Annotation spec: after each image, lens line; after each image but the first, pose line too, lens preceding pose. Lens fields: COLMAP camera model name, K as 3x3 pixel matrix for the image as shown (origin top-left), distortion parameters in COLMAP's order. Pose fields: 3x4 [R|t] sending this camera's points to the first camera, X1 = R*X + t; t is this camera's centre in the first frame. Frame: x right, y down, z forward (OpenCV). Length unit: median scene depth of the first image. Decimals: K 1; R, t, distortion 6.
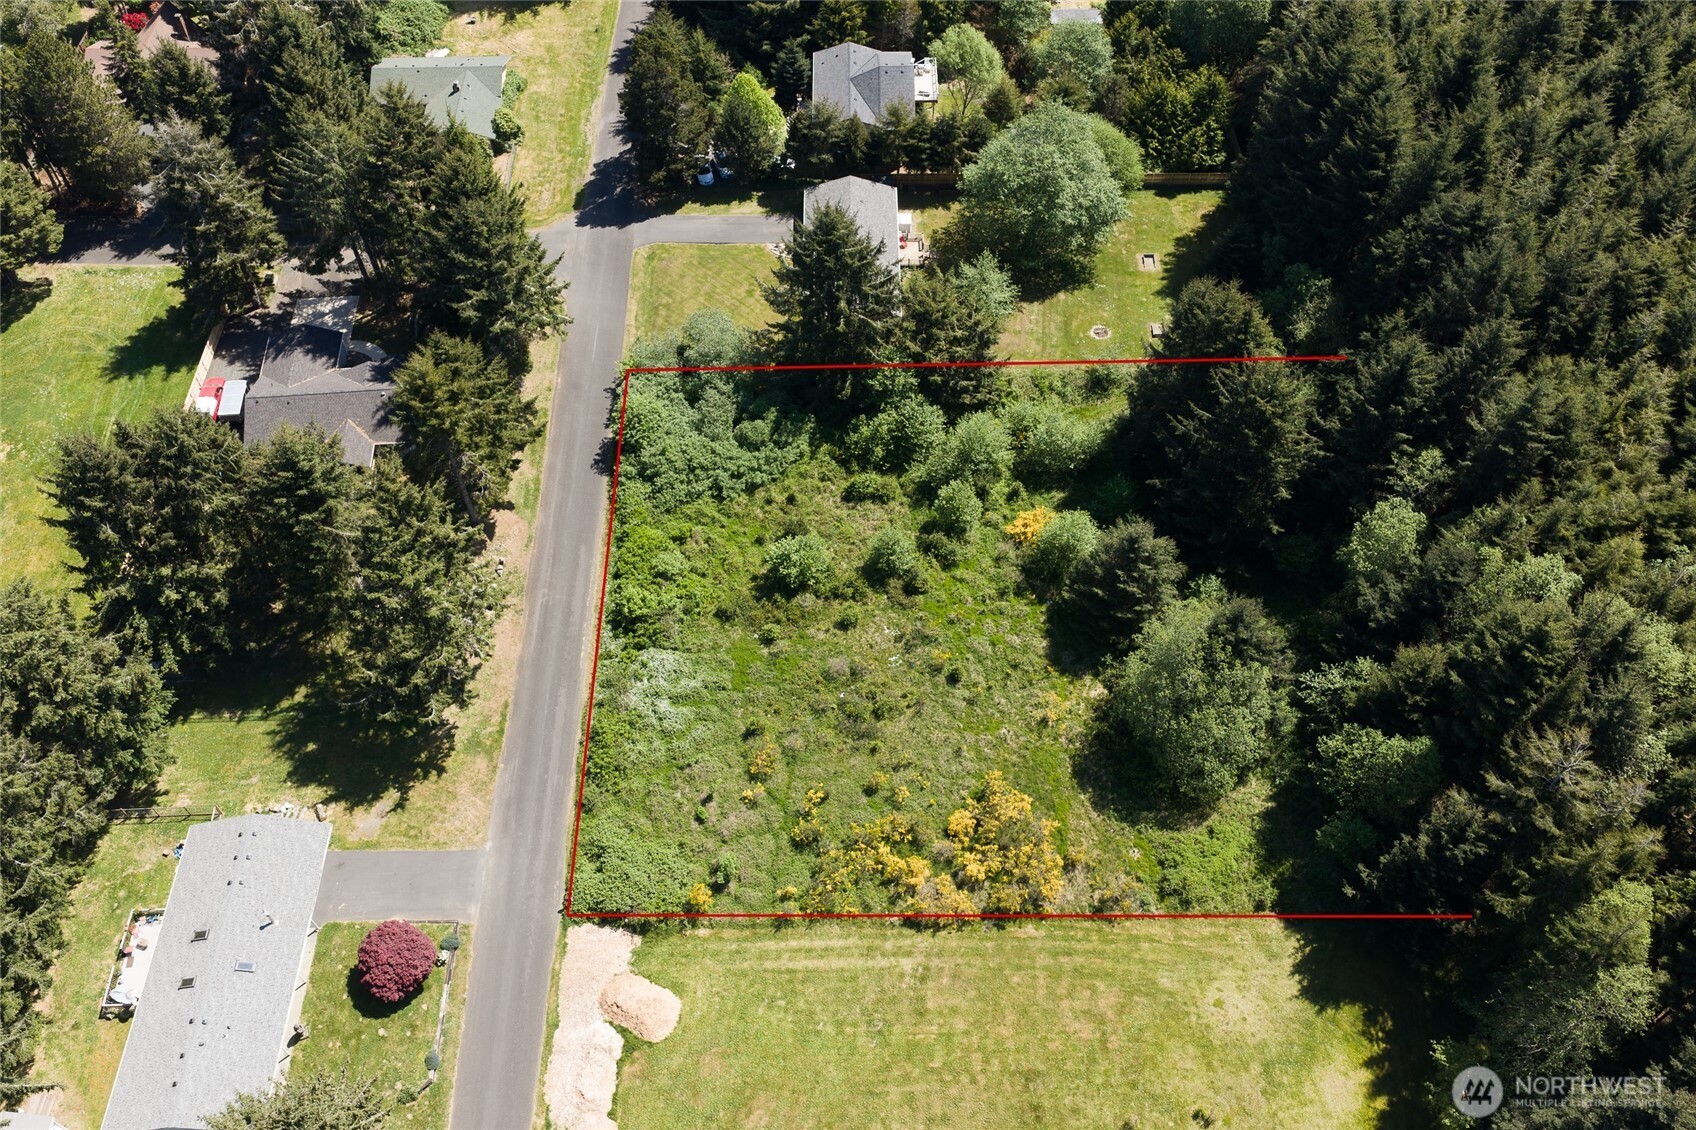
lens RADIAL K [[1393.6, 0, 855.3], [0, 1393.6, 572.3], [0, 0, 1]] dist [0.020773, -0.034904]
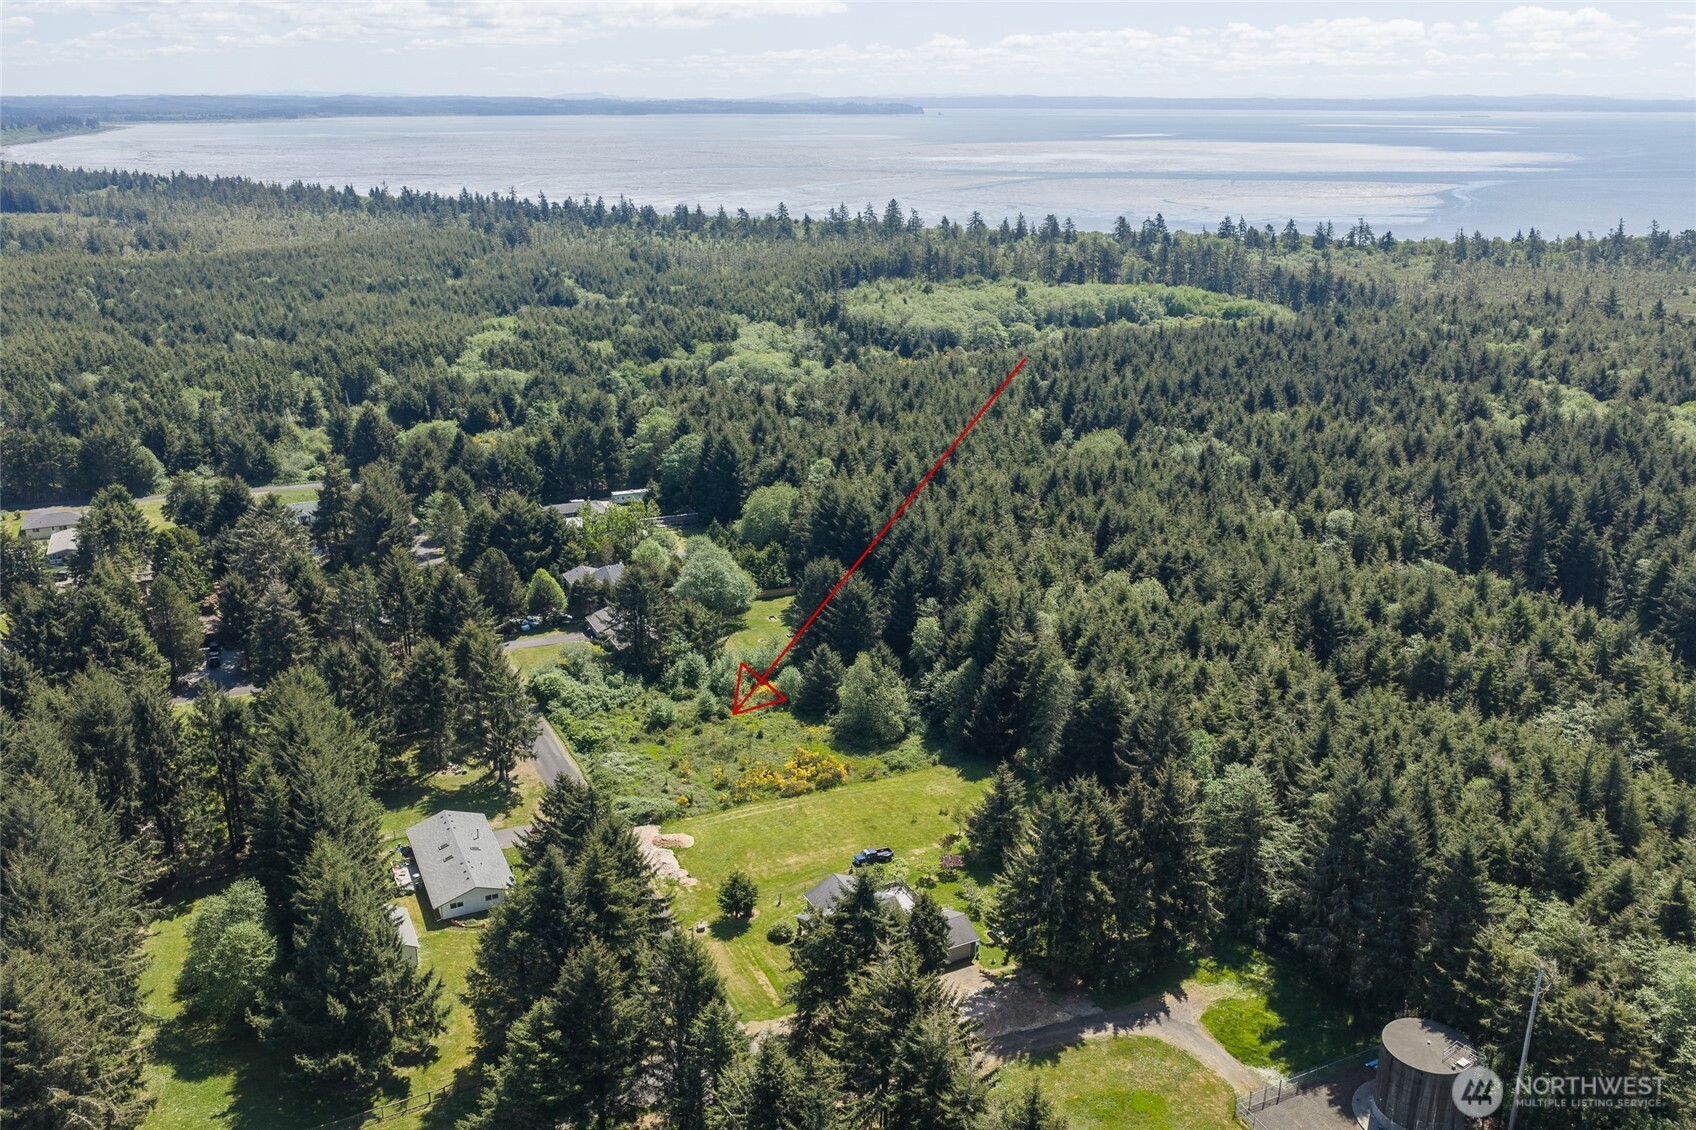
lens RADIAL K [[1393.6, 0, 855.3], [0, 1393.6, 572.3], [0, 0, 1]] dist [0.020773, -0.034904]
pose [[0.908019, -0.122708, 0.400555, -0.538110], [0.331381, 0.795344, -0.507558, 0.887046], [-0.256297, 0.593609, 0.762850, -0.644657]]
